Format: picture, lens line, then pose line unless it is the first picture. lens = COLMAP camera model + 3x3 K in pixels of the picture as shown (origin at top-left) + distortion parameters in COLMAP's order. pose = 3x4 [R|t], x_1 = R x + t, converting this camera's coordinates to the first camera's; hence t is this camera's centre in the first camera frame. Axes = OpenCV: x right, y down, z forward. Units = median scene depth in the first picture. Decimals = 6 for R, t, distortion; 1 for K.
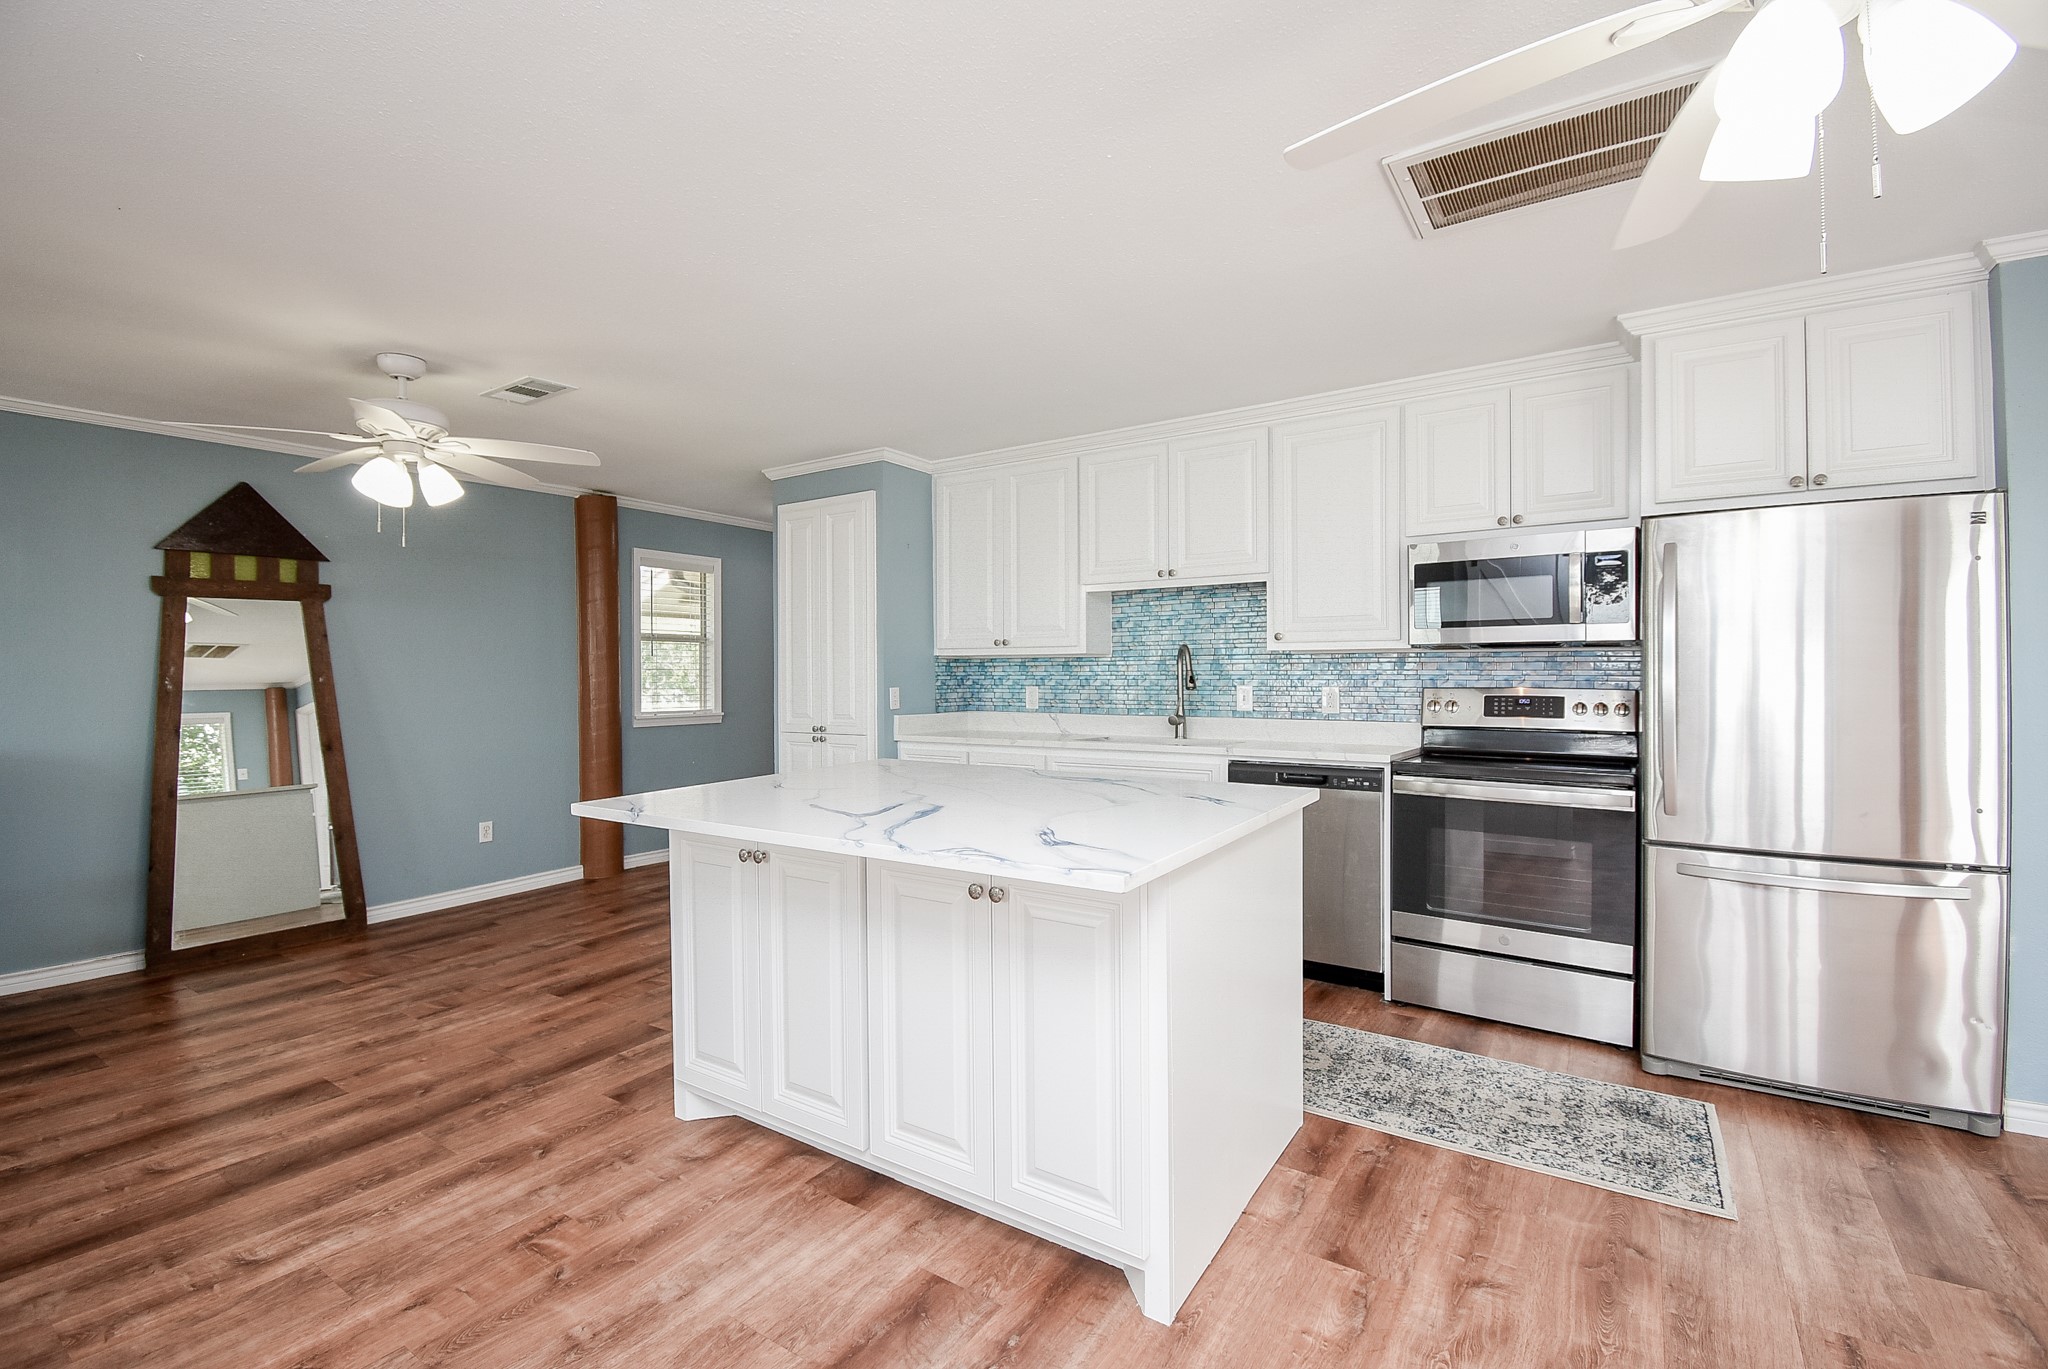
lens RADIAL K [[907.6, 0, 1015.8], [0, 907.6, 678.1], [0, 0, 1]] dist [-0.040224, -0.000026]
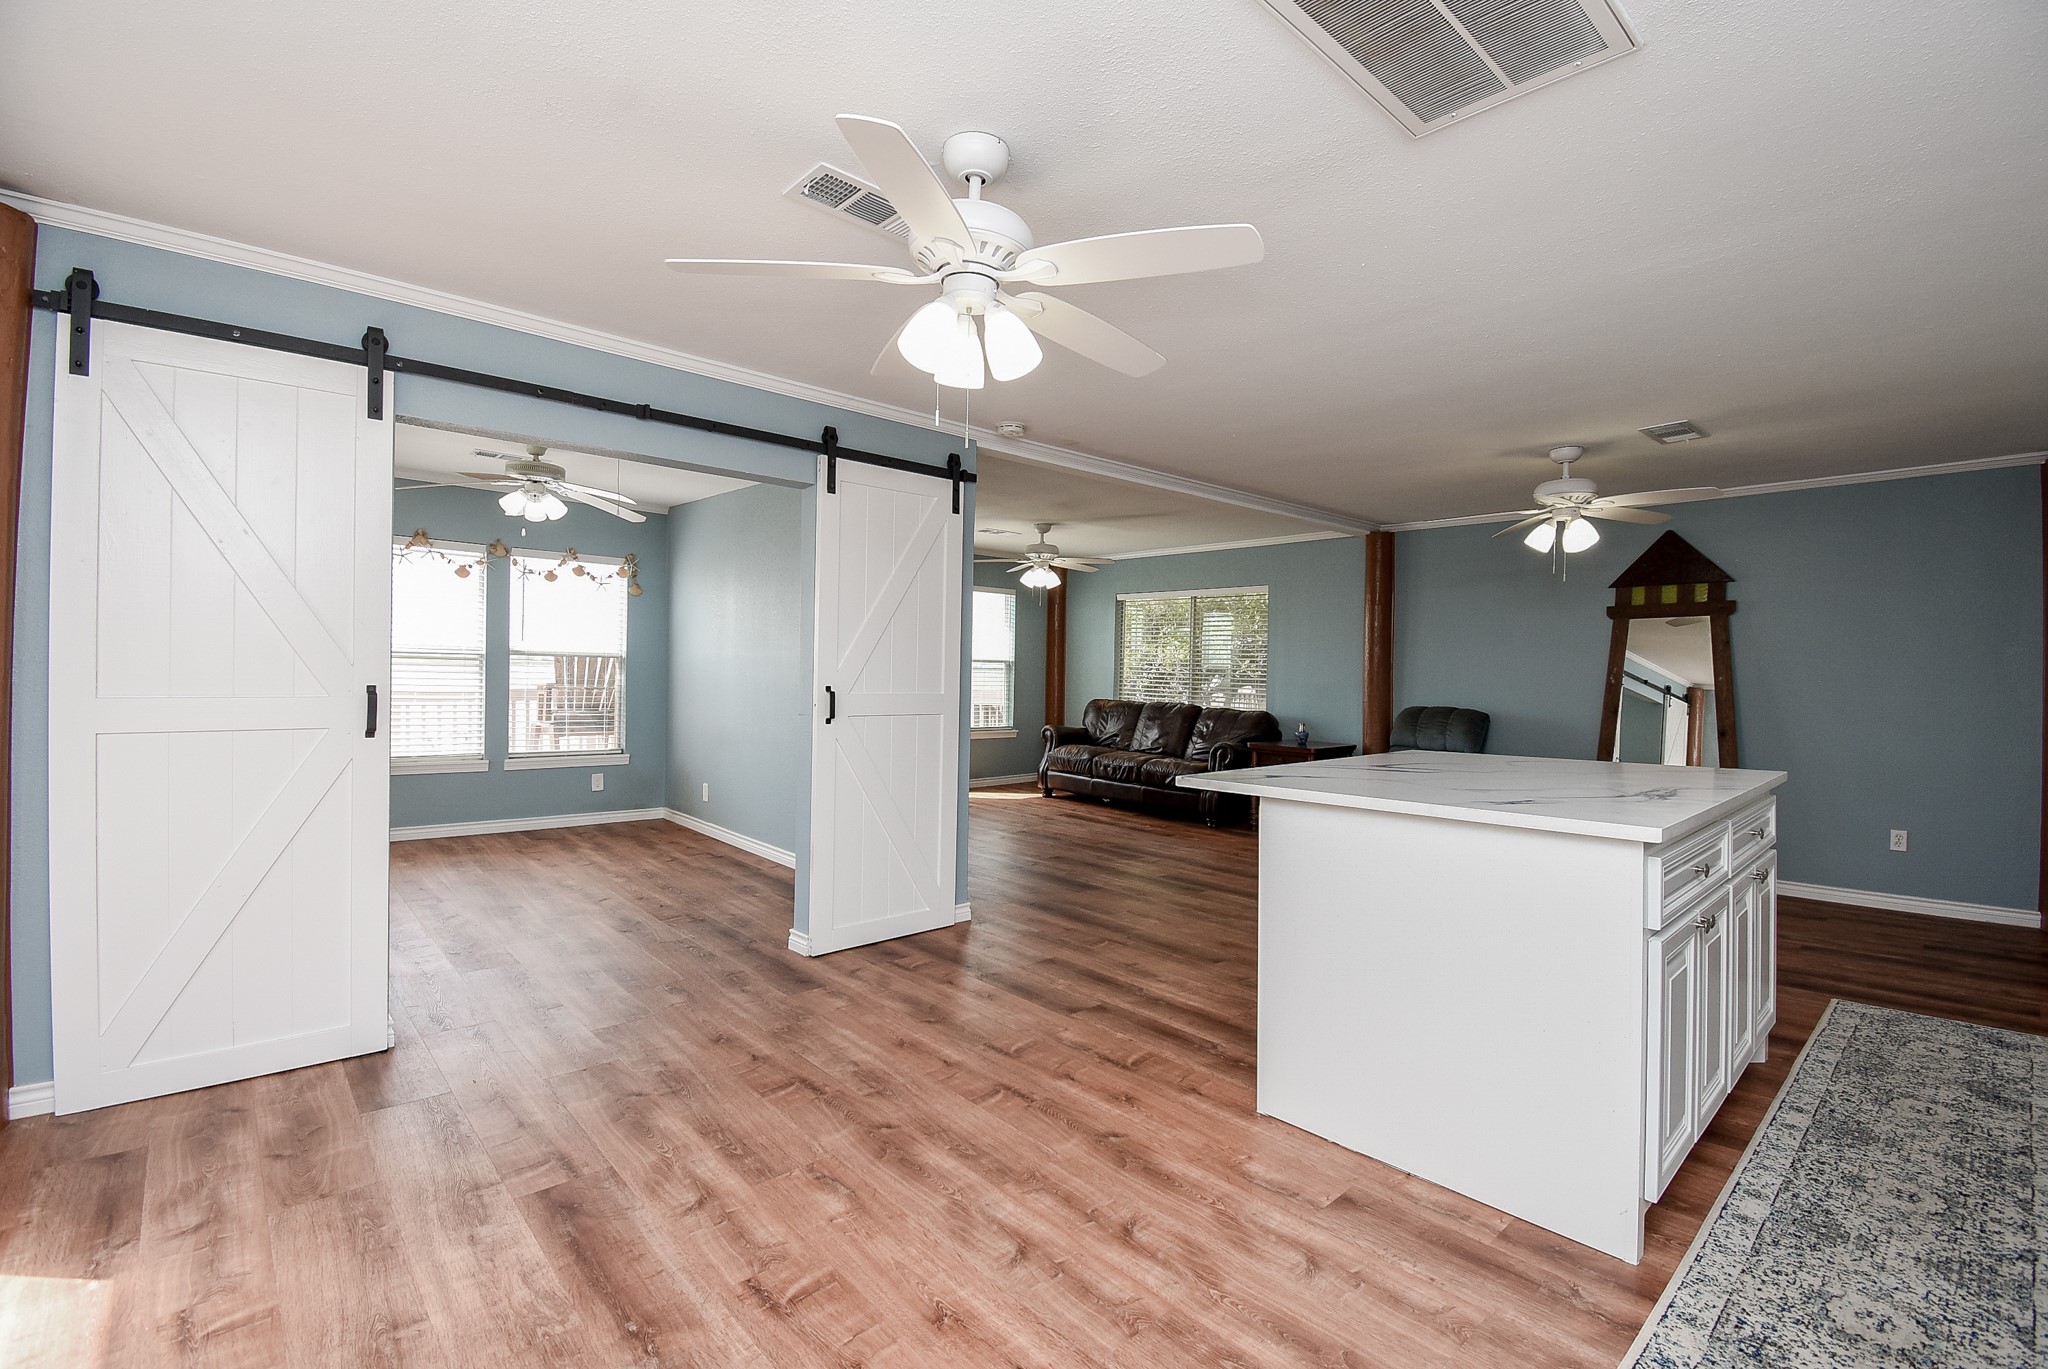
lens RADIAL K [[907.6, 0, 1015.8], [0, 907.6, 678.1], [0, 0, 1]] dist [-0.040224, -0.000026]
pose [[-0.239907, 0.015205, -0.970677, 0.873854], [-0.011868, 0.999757, 0.018594, -0.015323], [0.970723, 0.015981, -0.239668, 0.480887]]
